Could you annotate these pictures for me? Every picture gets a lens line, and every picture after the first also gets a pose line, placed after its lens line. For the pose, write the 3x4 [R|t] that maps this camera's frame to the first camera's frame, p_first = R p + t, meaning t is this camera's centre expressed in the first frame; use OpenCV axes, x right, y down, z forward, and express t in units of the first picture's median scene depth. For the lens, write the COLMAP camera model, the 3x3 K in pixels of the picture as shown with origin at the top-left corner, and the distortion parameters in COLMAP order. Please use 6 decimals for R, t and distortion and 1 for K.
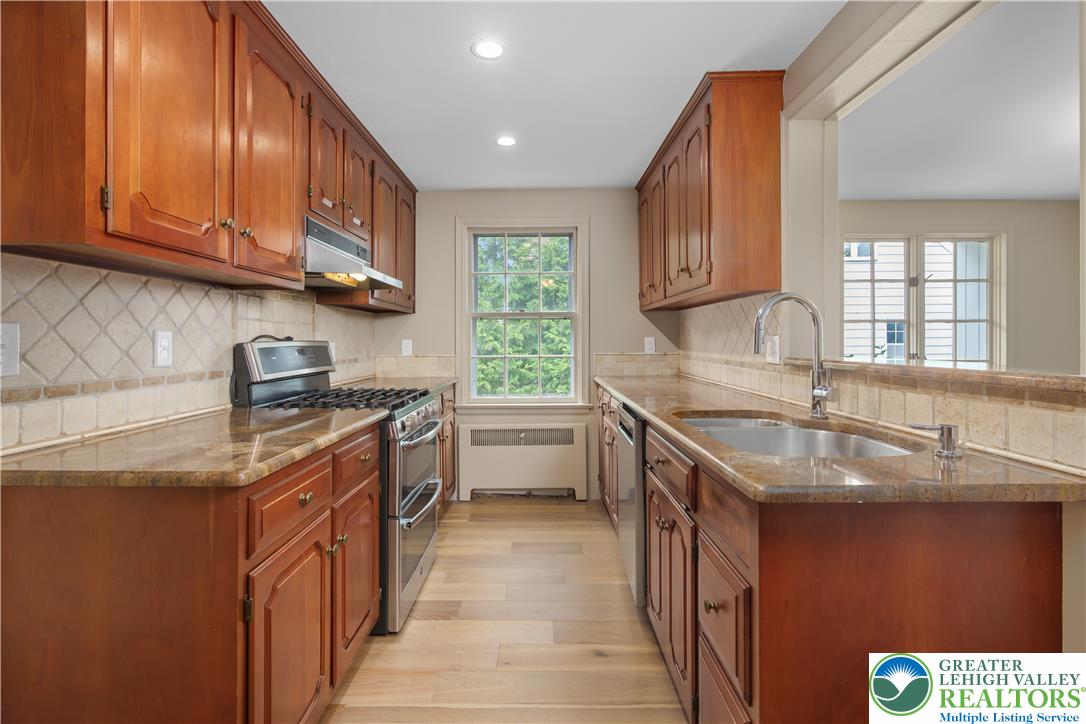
lens RADIAL K [[496.9, 0, 542.5], [0, 496.9, 344.3], [0, 0, 1]] dist [0.000268, 0.000129]
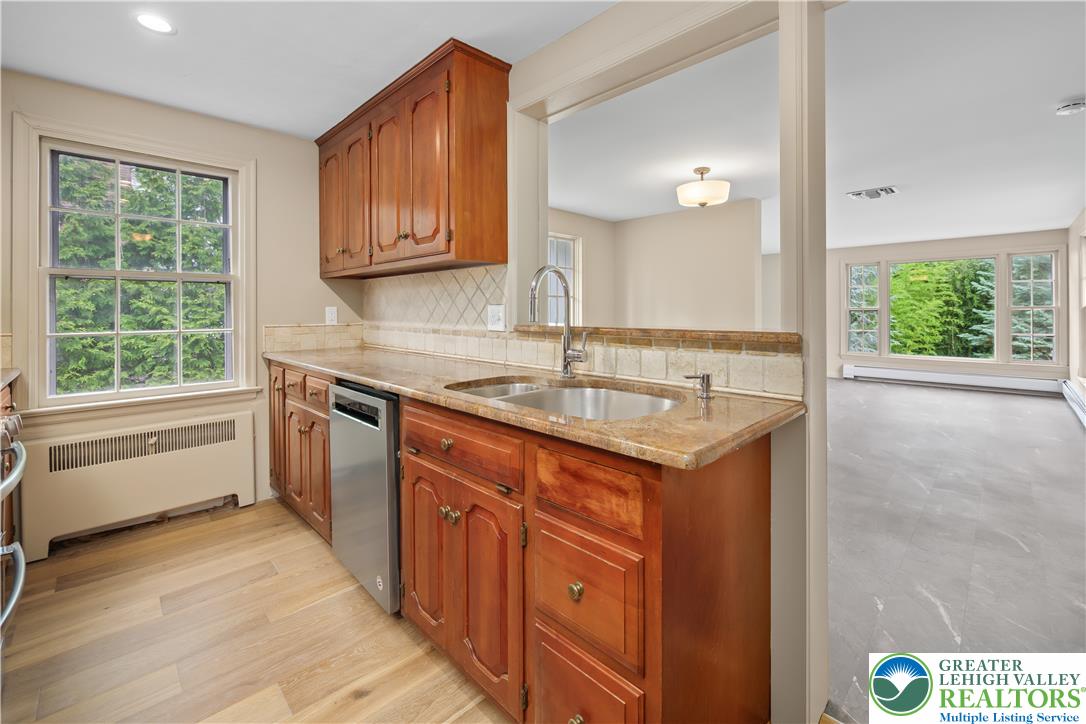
lens RADIAL K [[454.1, 0, 540.0], [0, 454.1, 312.3], [0, 0, 1]] dist [-0.002848, -0.000319]
pose [[0.718334, -0.000288, 0.695698, -0.132868], [0.004782, 0.999978, -0.004524, 0.002644], [-0.695682, 0.006577, 0.718320, 0.183743]]
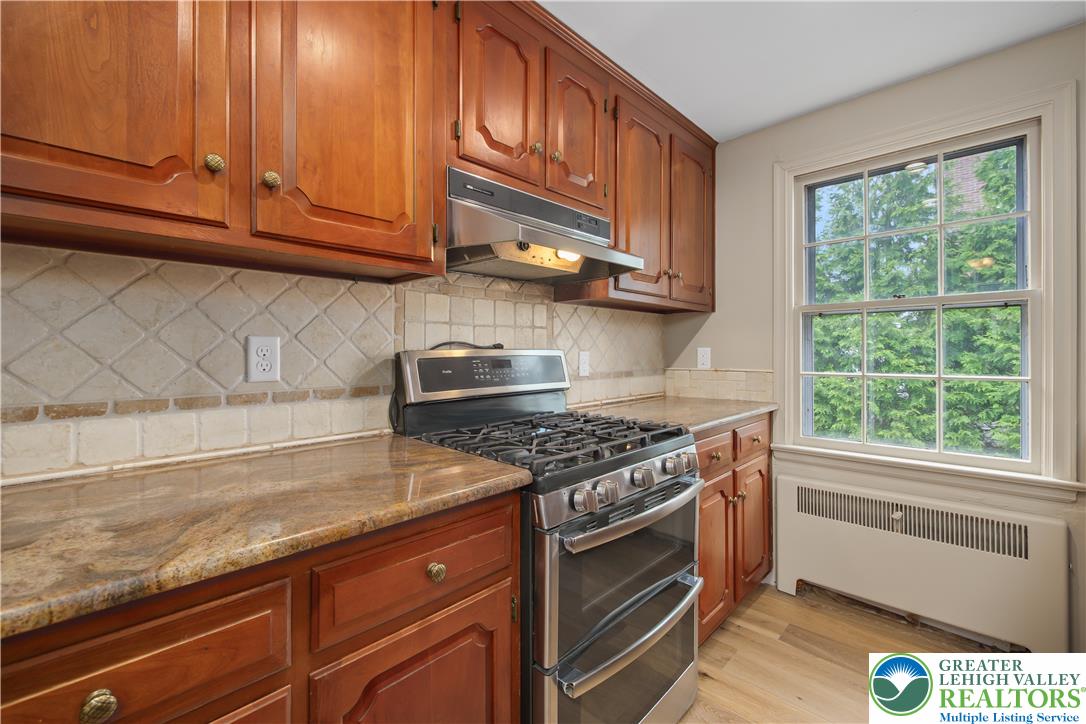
lens RADIAL K [[464.8, 0, 530.4], [0, 464.8, 352.3], [0, 0, 1]] dist [-0.006815, 0.000083]
pose [[0.716870, 0.001050, -0.697207, 0.038487], [-0.002644, 0.999996, -0.001213, -0.000805], [0.697202, 0.002713, 0.716869, 0.468394]]
